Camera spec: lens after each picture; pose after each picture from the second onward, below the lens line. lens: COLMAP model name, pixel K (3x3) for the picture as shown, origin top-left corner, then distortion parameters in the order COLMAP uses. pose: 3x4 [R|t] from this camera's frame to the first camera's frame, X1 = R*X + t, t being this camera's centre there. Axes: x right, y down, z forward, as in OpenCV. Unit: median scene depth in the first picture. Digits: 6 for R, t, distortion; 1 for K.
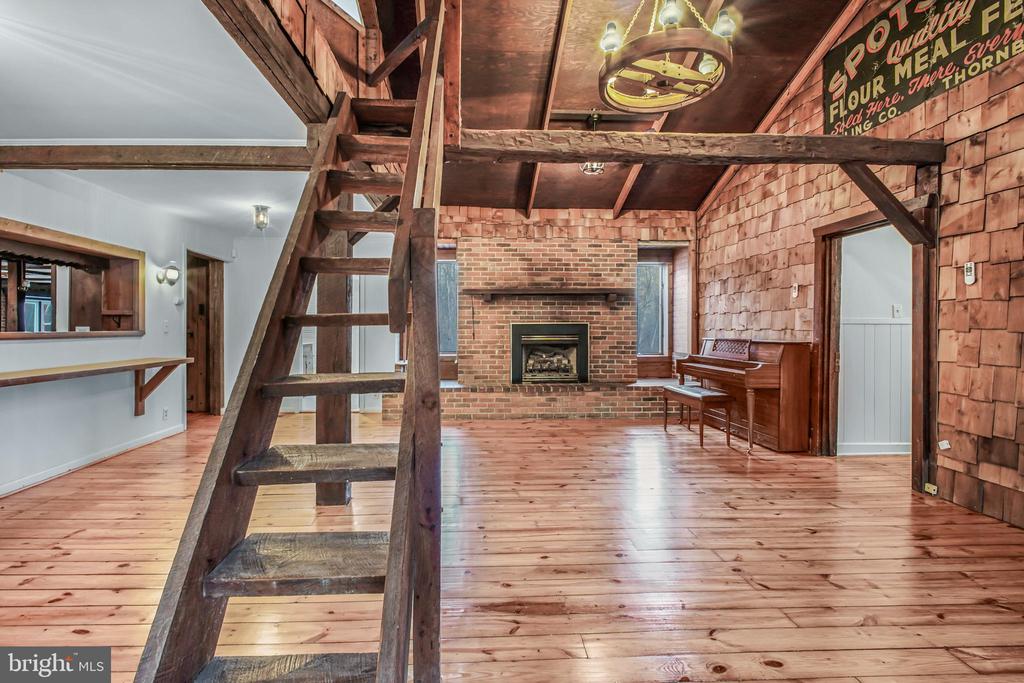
lens RADIAL K [[483.7, 0, 497.8], [0, 483.7, 328.3], [0, 0, 1]] dist [-0.001755, -0.003825]
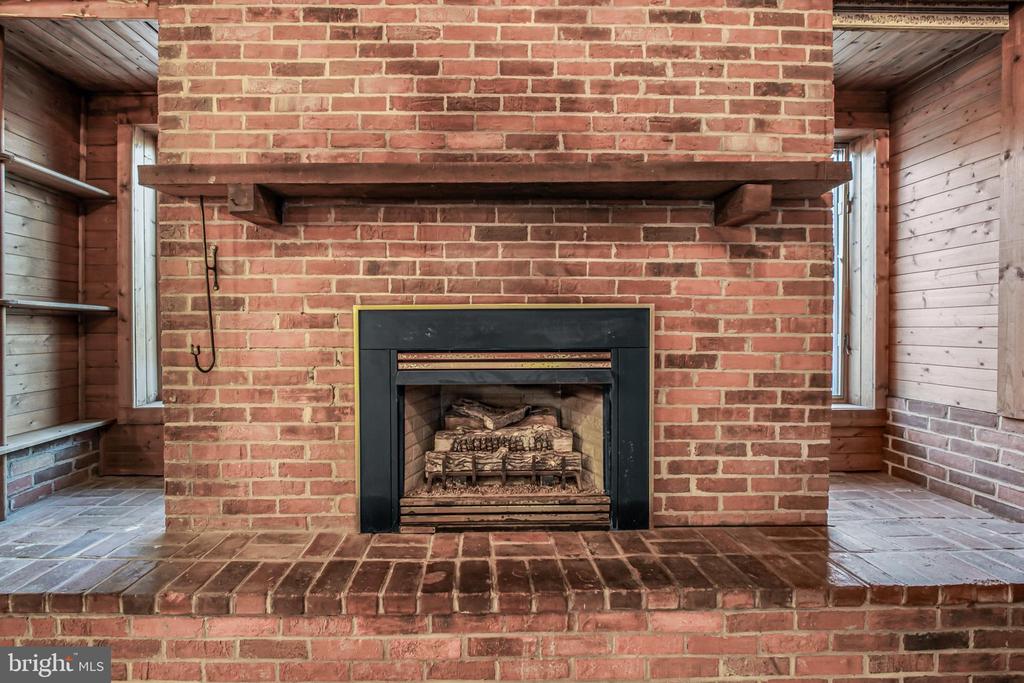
lens RADIAL K [[551.1, 0, 484.3], [0, 551.1, 340.4], [0, 0, 1]] dist [-0.004783, -0.002790]
pose [[0.999562, -0.000109, -0.029583, 0.105867], [0.000705, 0.999797, 0.020150, 0.001874], [0.029575, -0.020162, 0.999359, 0.697900]]
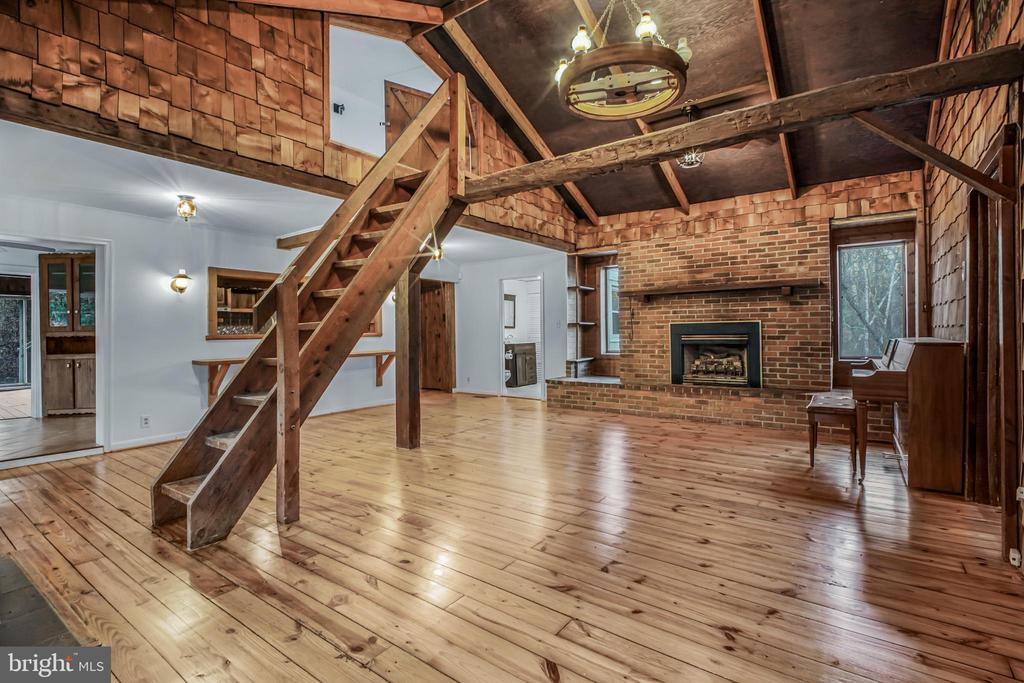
lens RADIAL K [[471.2, 0, 490.1], [0, 471.2, 326.0], [0, 0, 1]] dist [0.010873, -0.003746]
pose [[0.784733, -0.014880, -0.619655, 0.337686], [0.009939, 0.999885, -0.011424, 0.003353], [0.619754, 0.002806, 0.784791, 0.007987]]
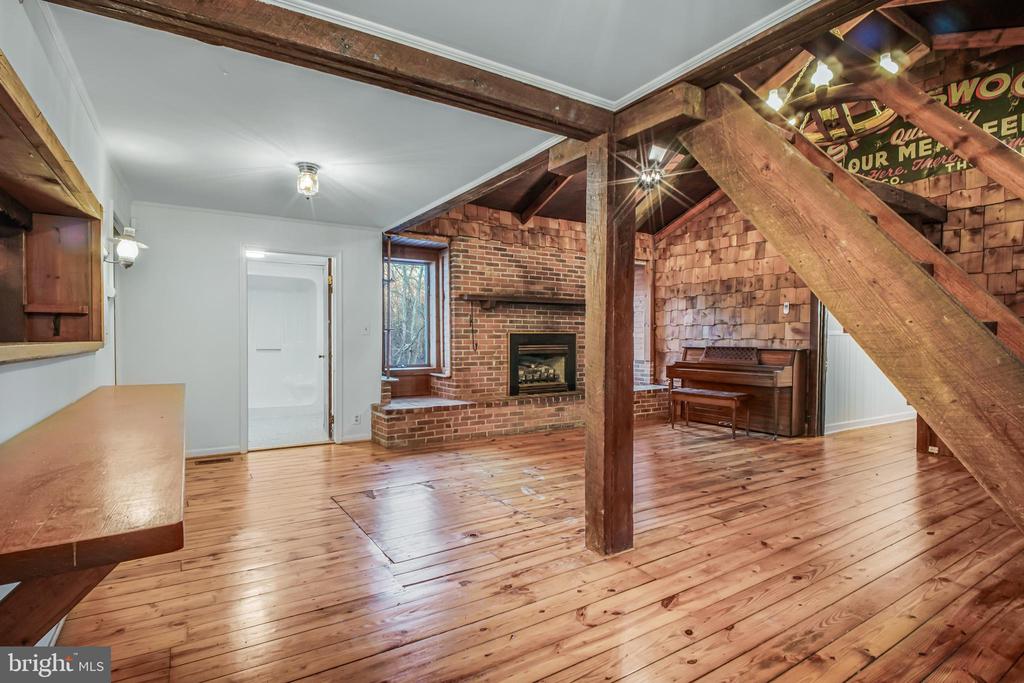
lens RADIAL K [[483.7, 0, 538.2], [0, 483.7, 347.3], [0, 0, 1]] dist [-0.001755, -0.003825]
pose [[0.878597, -0.006073, 0.477526, -0.373452], [-0.001561, 0.999877, 0.015588, 0.003433], [-0.477562, -0.014441, 0.878479, 0.138091]]
